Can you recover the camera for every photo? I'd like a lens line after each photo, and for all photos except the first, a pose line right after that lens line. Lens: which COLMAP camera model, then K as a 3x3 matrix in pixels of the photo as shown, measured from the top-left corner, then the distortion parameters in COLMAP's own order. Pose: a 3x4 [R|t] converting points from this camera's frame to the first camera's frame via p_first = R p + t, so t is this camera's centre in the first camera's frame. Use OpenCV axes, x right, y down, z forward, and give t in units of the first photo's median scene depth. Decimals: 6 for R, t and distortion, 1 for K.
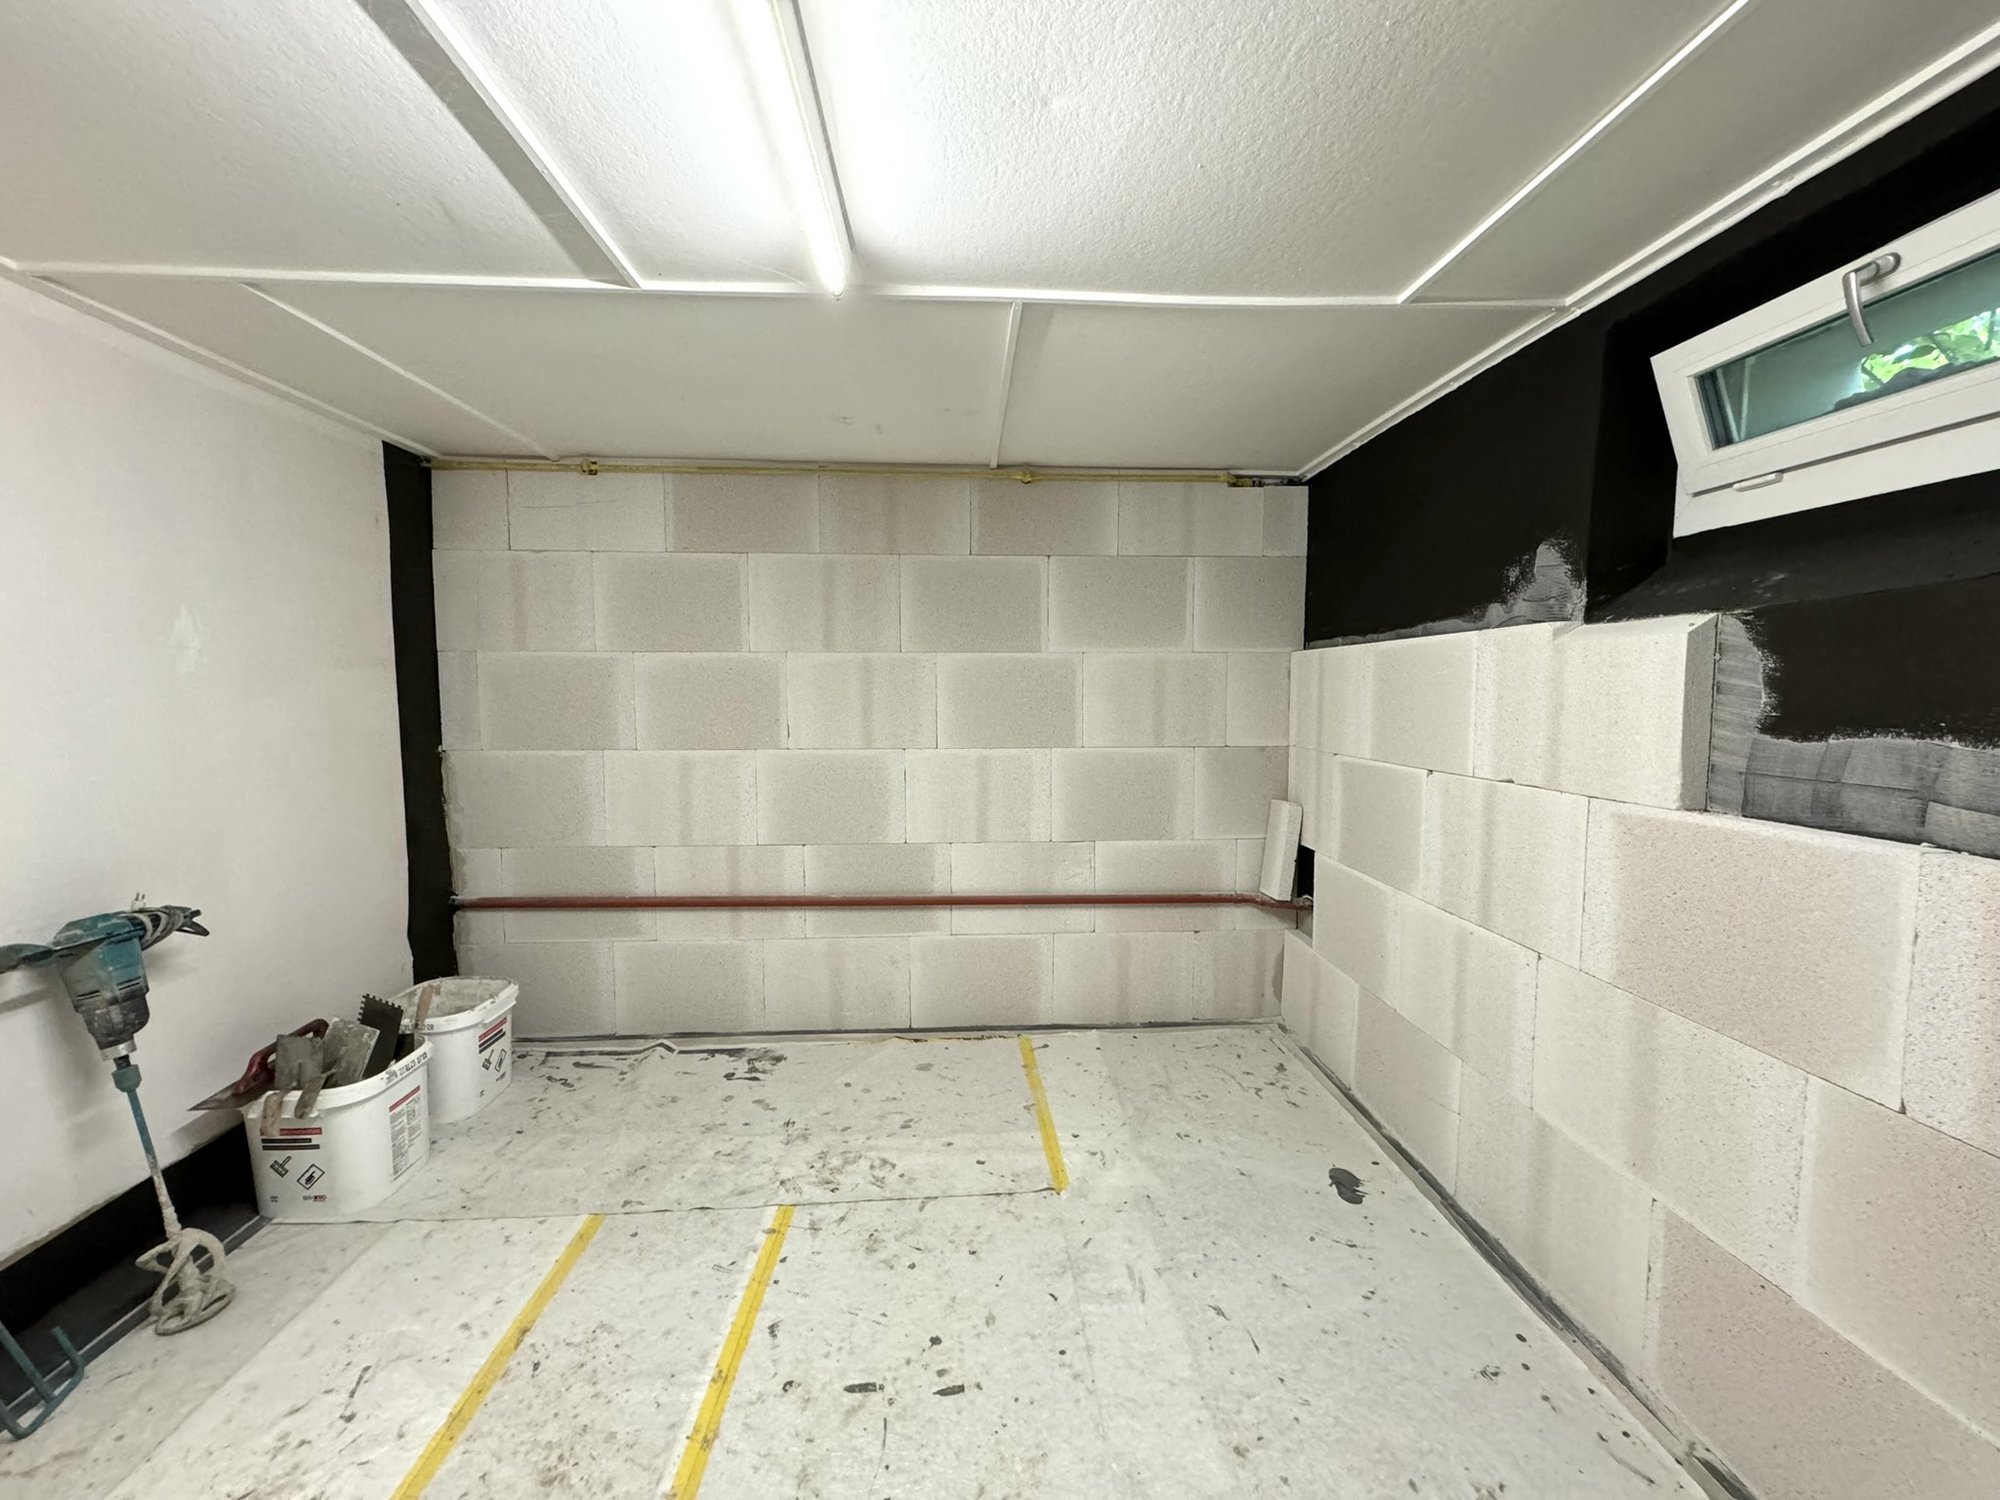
lens RADIAL K [[797.2, 0, 1000.0], [0, 797.2, 750.0], [0, 0, 1]] dist [-0.001003, 0.000256]
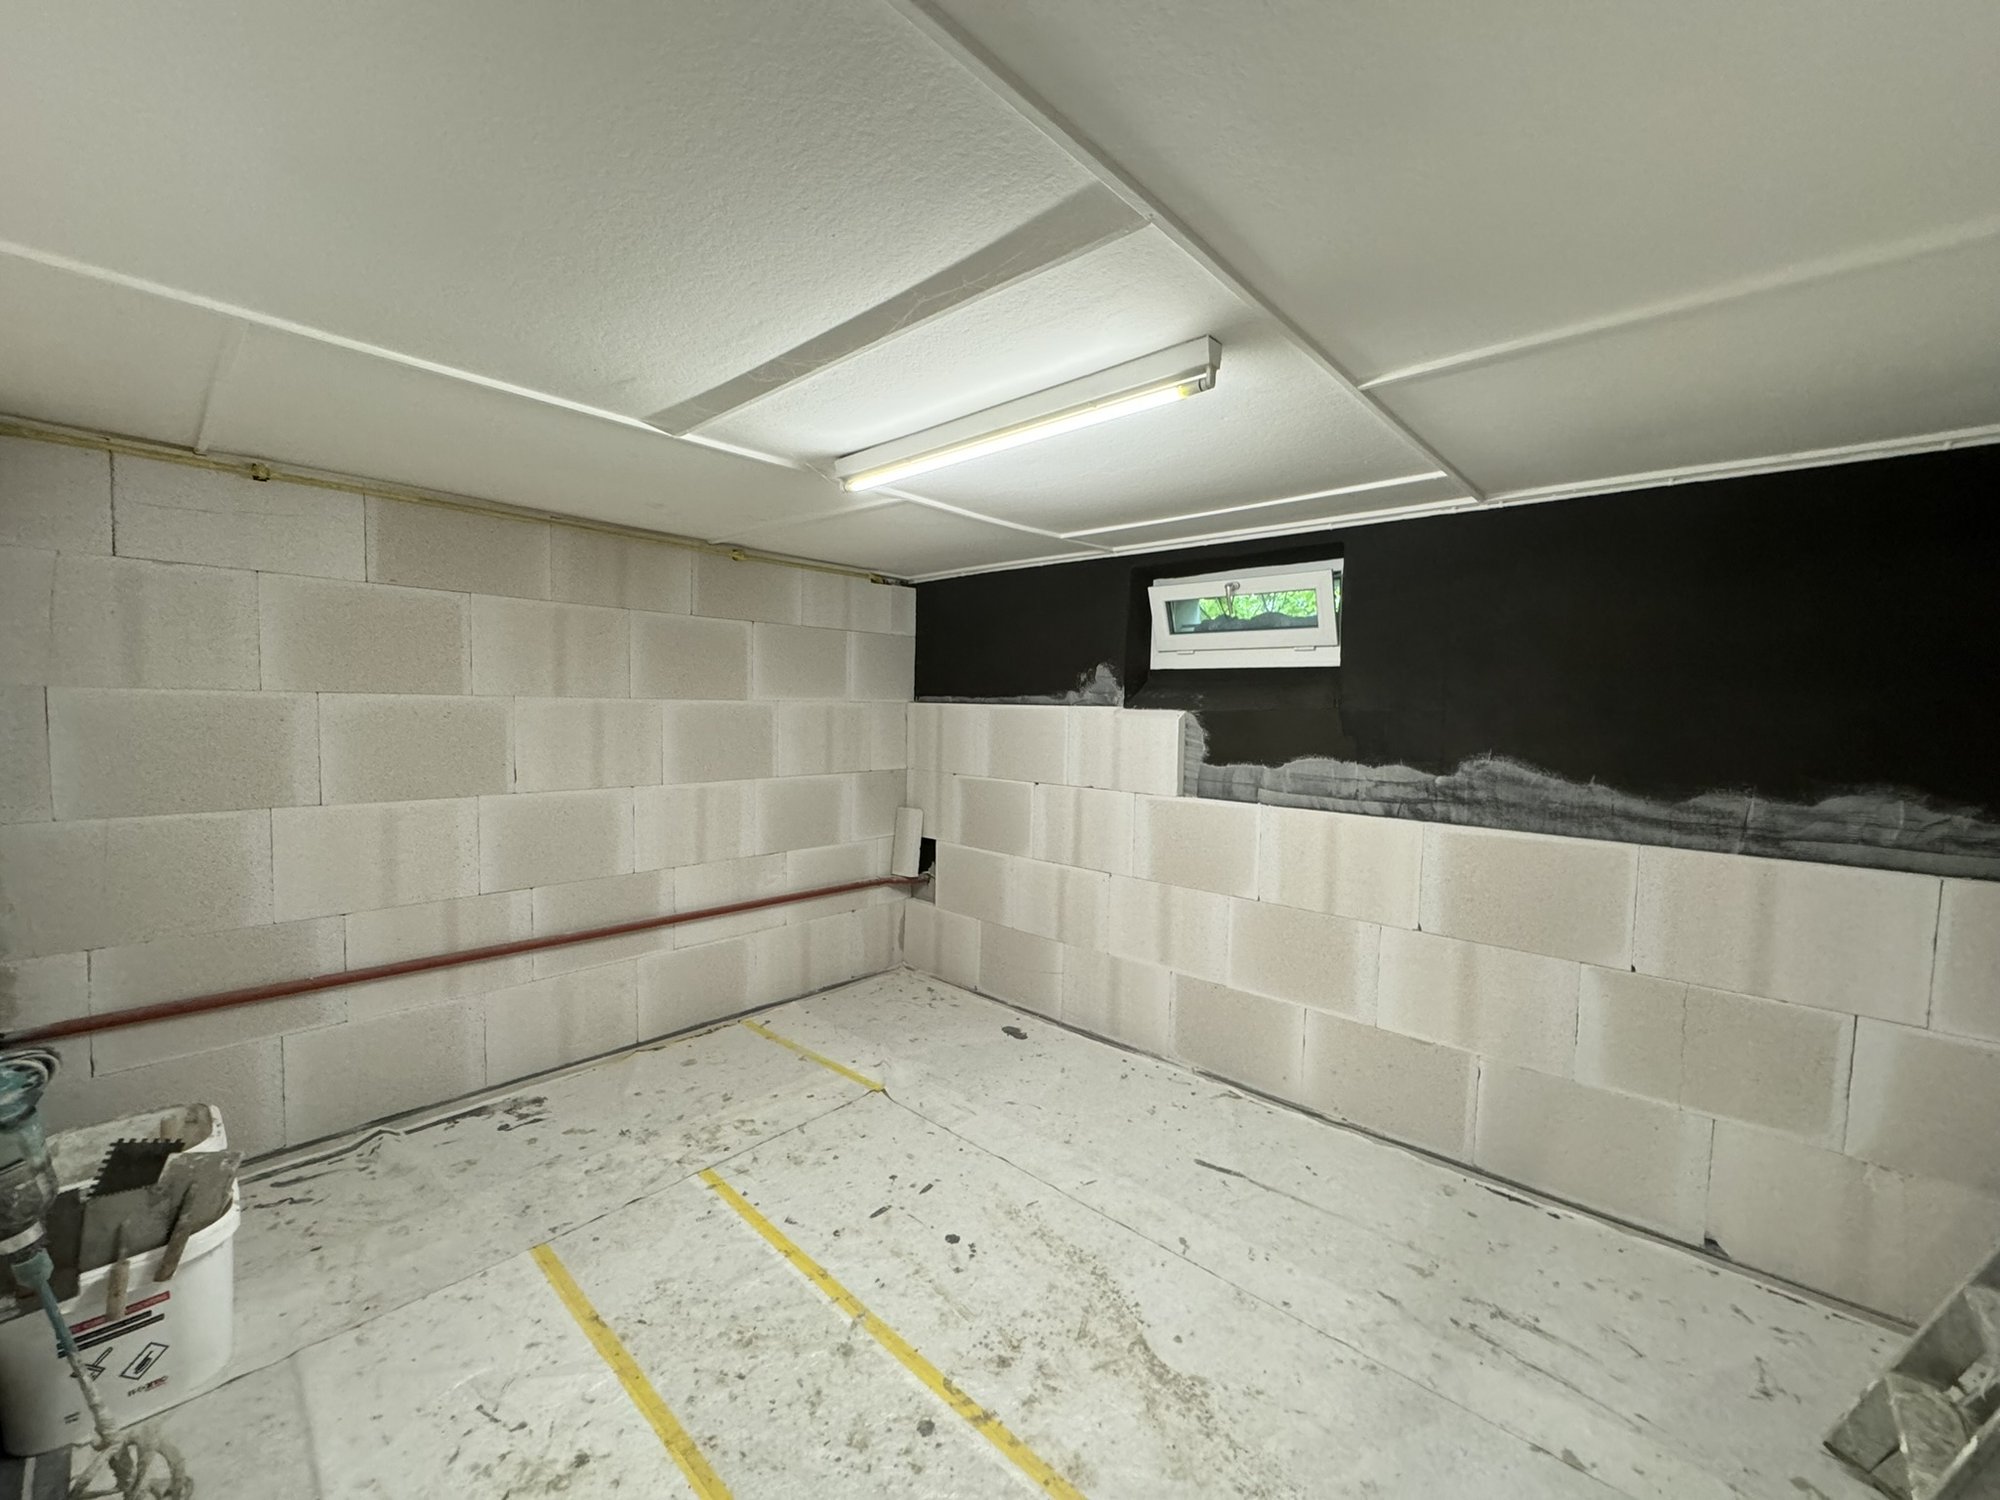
lens RADIAL K [[797.2, 0, 1000.0], [0, 797.2, 750.0], [0, 0, 1]] dist [-0.001003, 0.000256]
pose [[0.711392, -0.025027, 0.702350, -0.554225], [0.031907, 0.999485, 0.003296, -0.040705], [-0.702071, 0.020065, 0.711824, -0.136634]]
